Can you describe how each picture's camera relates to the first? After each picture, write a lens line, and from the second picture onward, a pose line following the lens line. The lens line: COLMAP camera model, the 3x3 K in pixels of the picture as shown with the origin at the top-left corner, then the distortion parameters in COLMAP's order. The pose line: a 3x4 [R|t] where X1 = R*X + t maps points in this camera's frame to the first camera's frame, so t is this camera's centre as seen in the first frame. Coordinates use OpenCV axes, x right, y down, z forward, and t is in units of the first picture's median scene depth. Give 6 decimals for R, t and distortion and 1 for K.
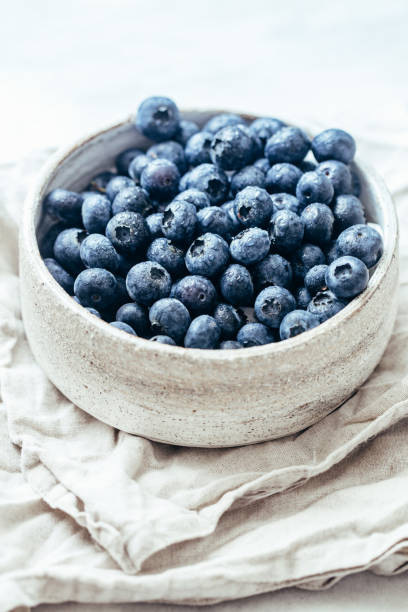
lens RADIAL K [[2475.5, 0, 203.5], [0, 2475.5, 306.0], [0, 0, 1]] dist [-0.275546, 0.000000]
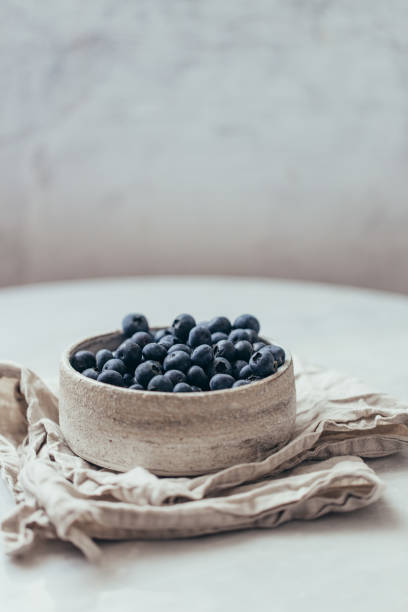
lens RADIAL K [[2475.5, 0, 204.2], [0, 2475.5, 305.5], [0, 0, 1]] dist [-0.275546, 0.000000]
pose [[0.992788, -0.051526, 0.108244, -0.157484], [0.097170, 0.874684, -0.474854, 0.726986], [-0.070212, 0.481948, 0.873382, -0.446118]]
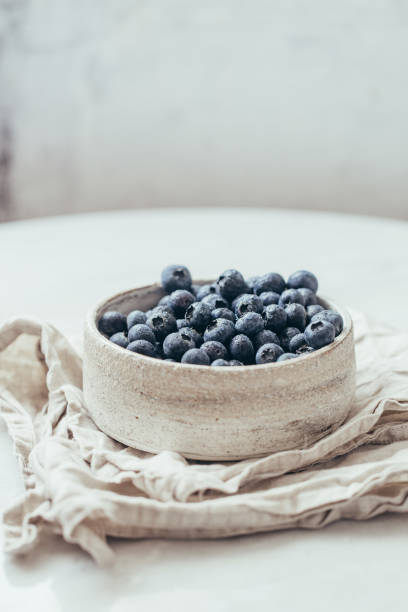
lens RADIAL K [[2475.5, 0, 203.9], [0, 2475.5, 306.4], [0, 0, 1]] dist [-0.275546, 0.000000]
pose [[0.998305, -0.028712, 0.050620, -0.079189], [0.047580, 0.903532, -0.425872, 0.573028], [-0.033509, 0.427559, 0.903366, -0.282185]]
